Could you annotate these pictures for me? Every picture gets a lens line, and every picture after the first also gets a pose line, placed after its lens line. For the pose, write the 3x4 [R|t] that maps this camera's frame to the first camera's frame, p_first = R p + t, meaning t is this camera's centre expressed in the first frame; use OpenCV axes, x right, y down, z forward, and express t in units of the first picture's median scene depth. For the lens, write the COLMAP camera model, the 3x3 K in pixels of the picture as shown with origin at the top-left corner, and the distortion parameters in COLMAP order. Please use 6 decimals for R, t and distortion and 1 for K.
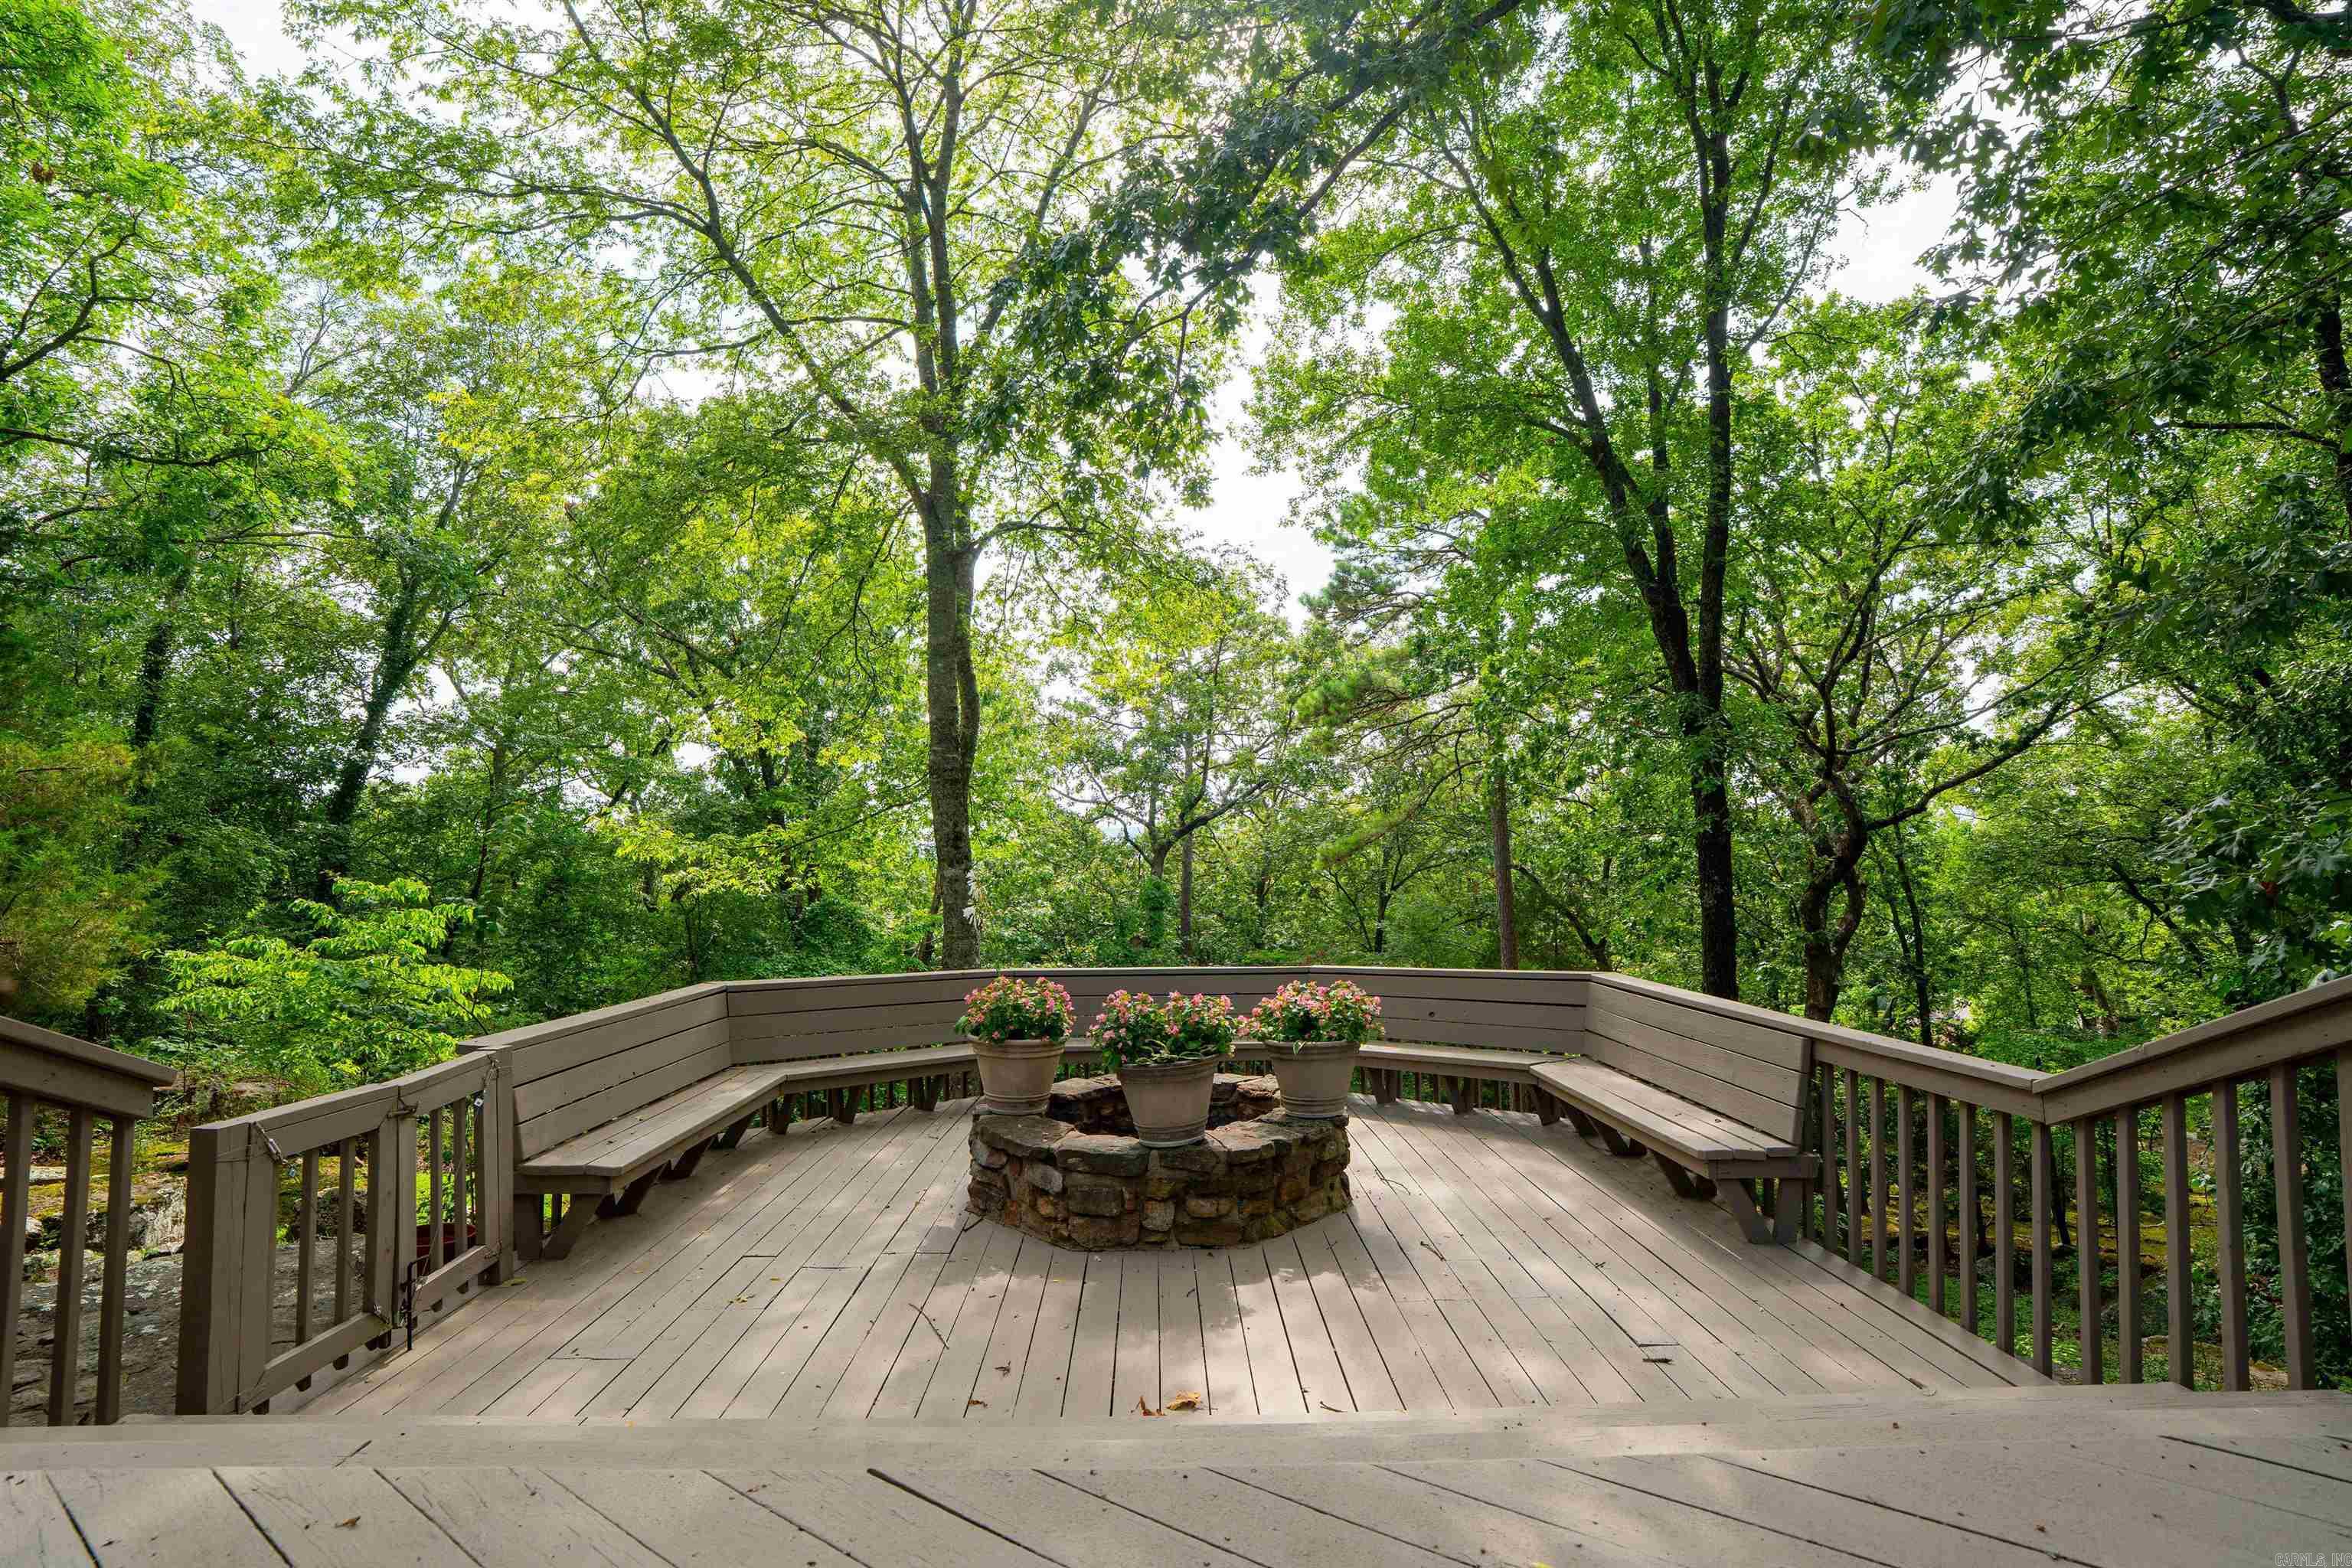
lens RADIAL K [[1082.8, 0, 1175.5], [0, 1082.8, 788.8], [0, 0, 1]] dist [-0.063460, 0.024178]
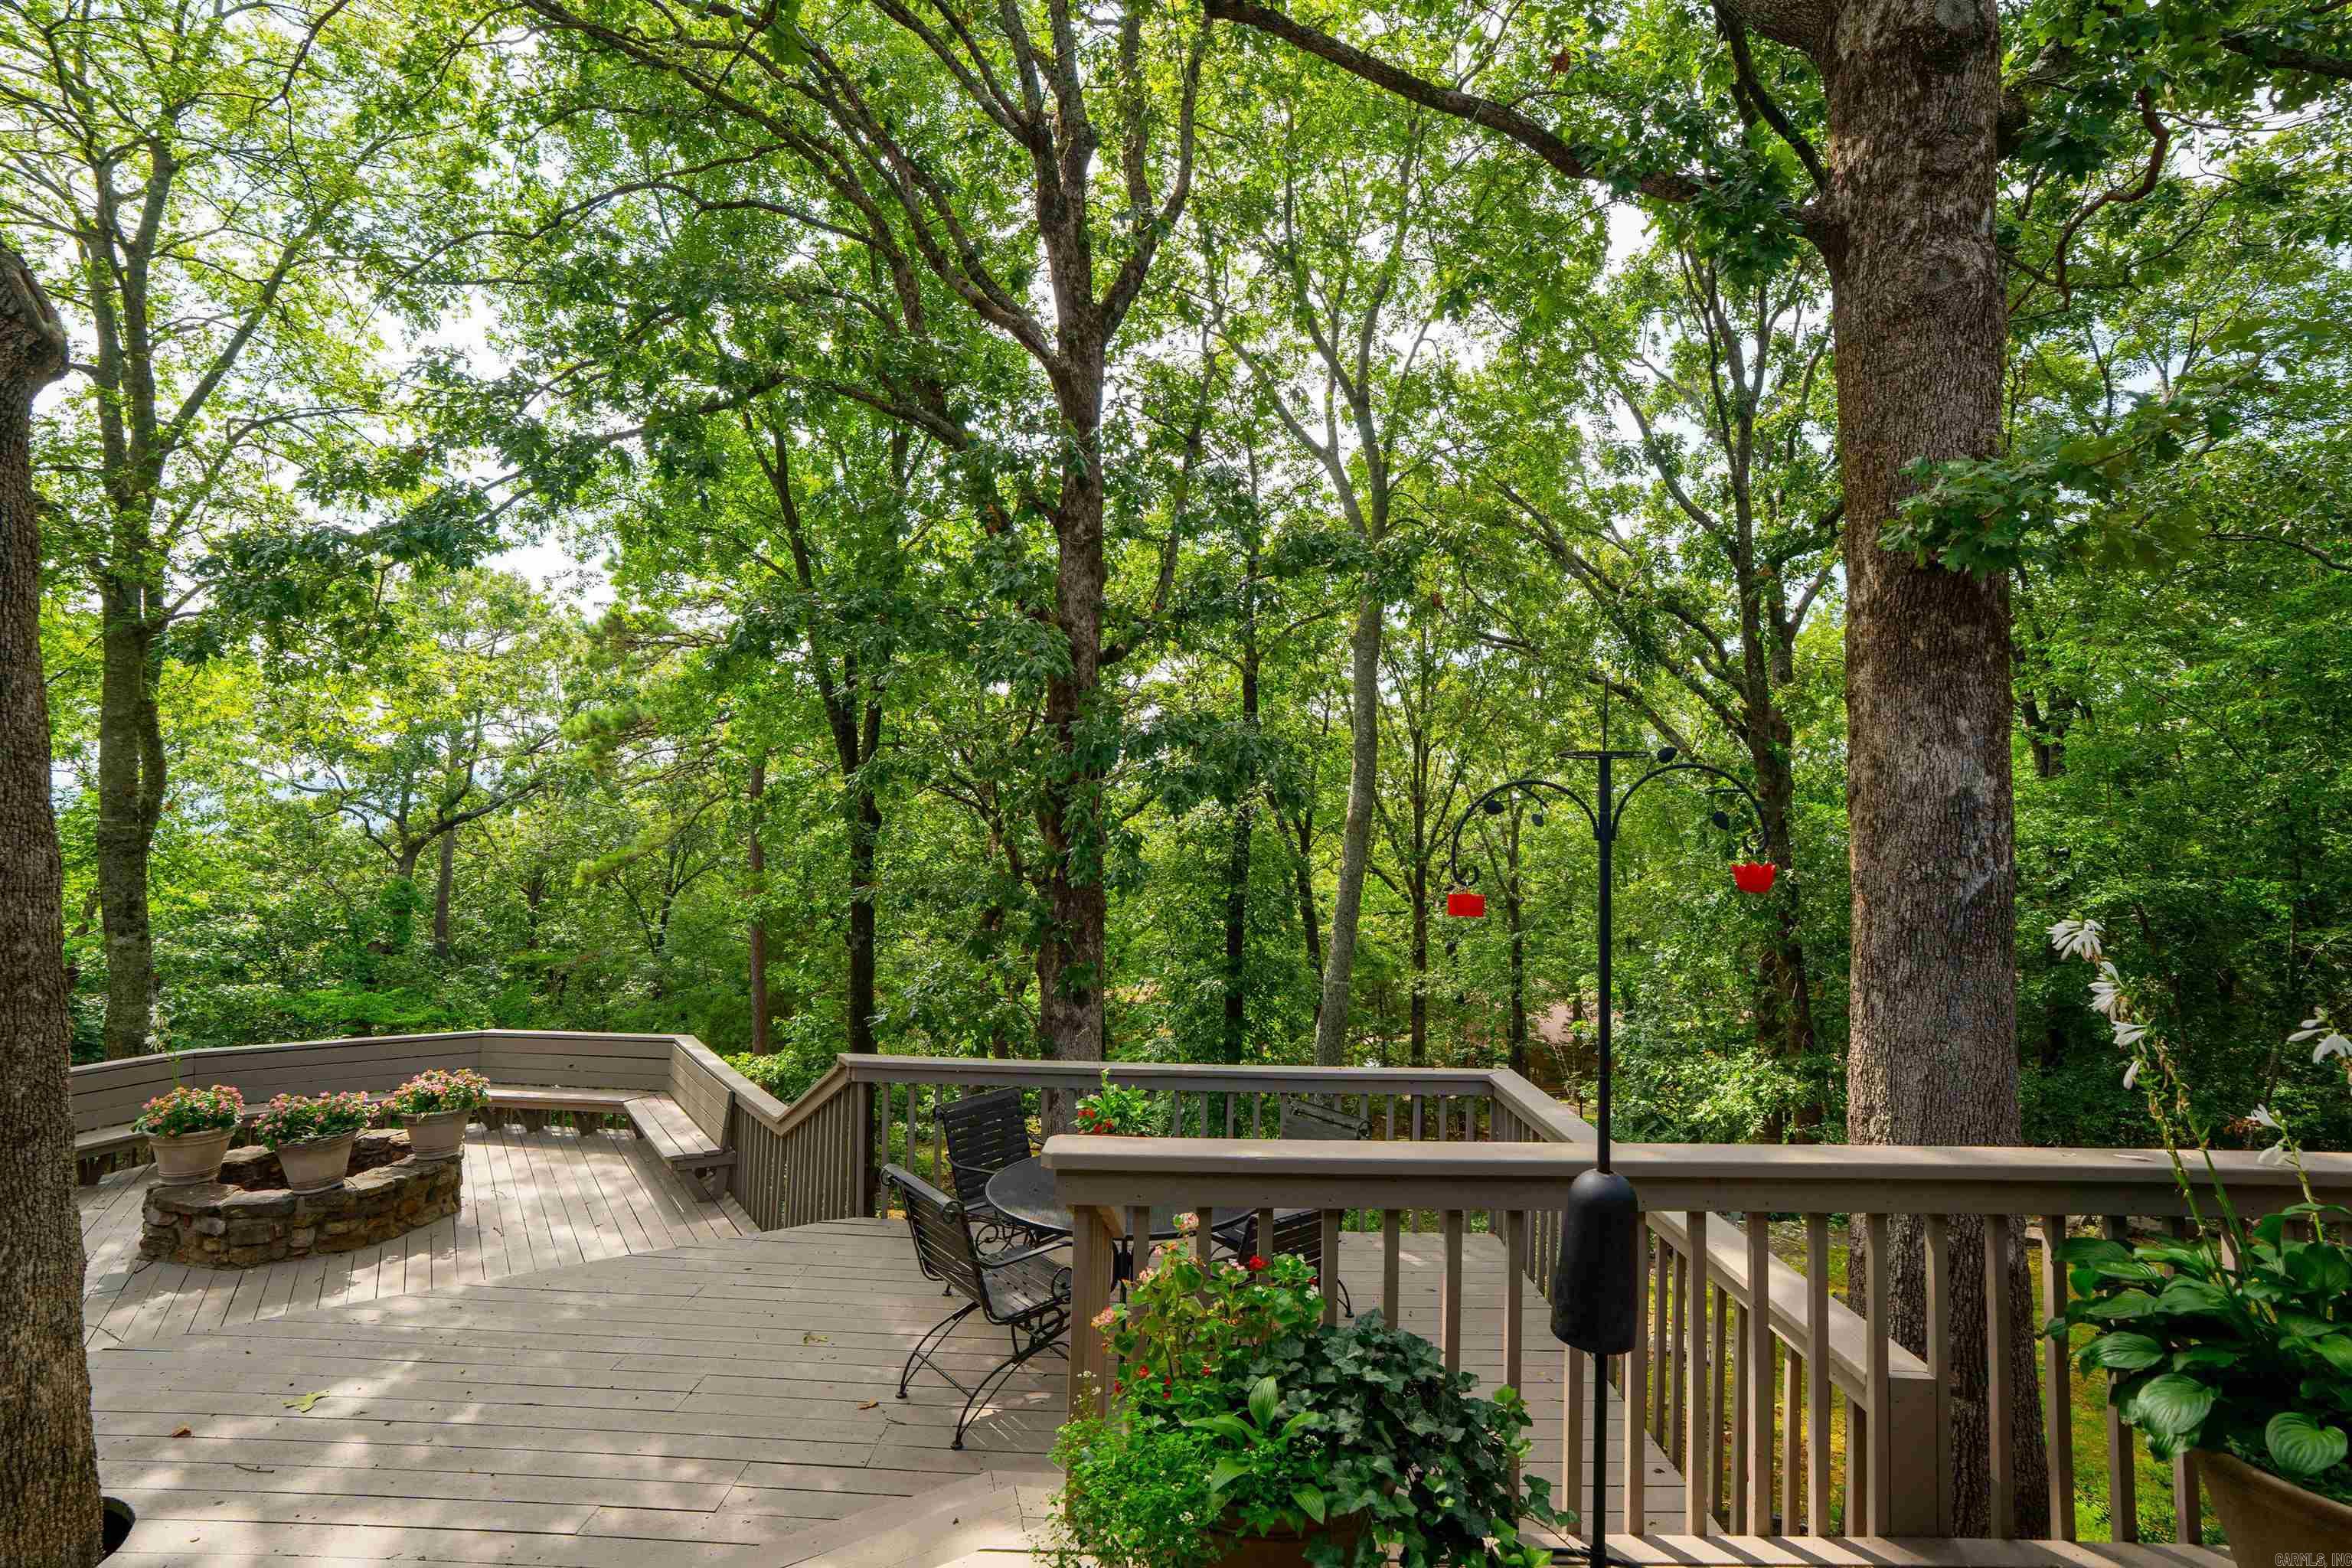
lens RADIAL K [[1082.8, 0, 1175.5], [0, 1082.8, 788.8], [0, 0, 1]] dist [-0.063460, 0.024178]
pose [[0.826801, 0.046801, 0.560544, 0.127728], [-0.062872, 0.997977, 0.009412, -0.294843], [-0.558970, -0.043025, 0.828071, -0.794137]]
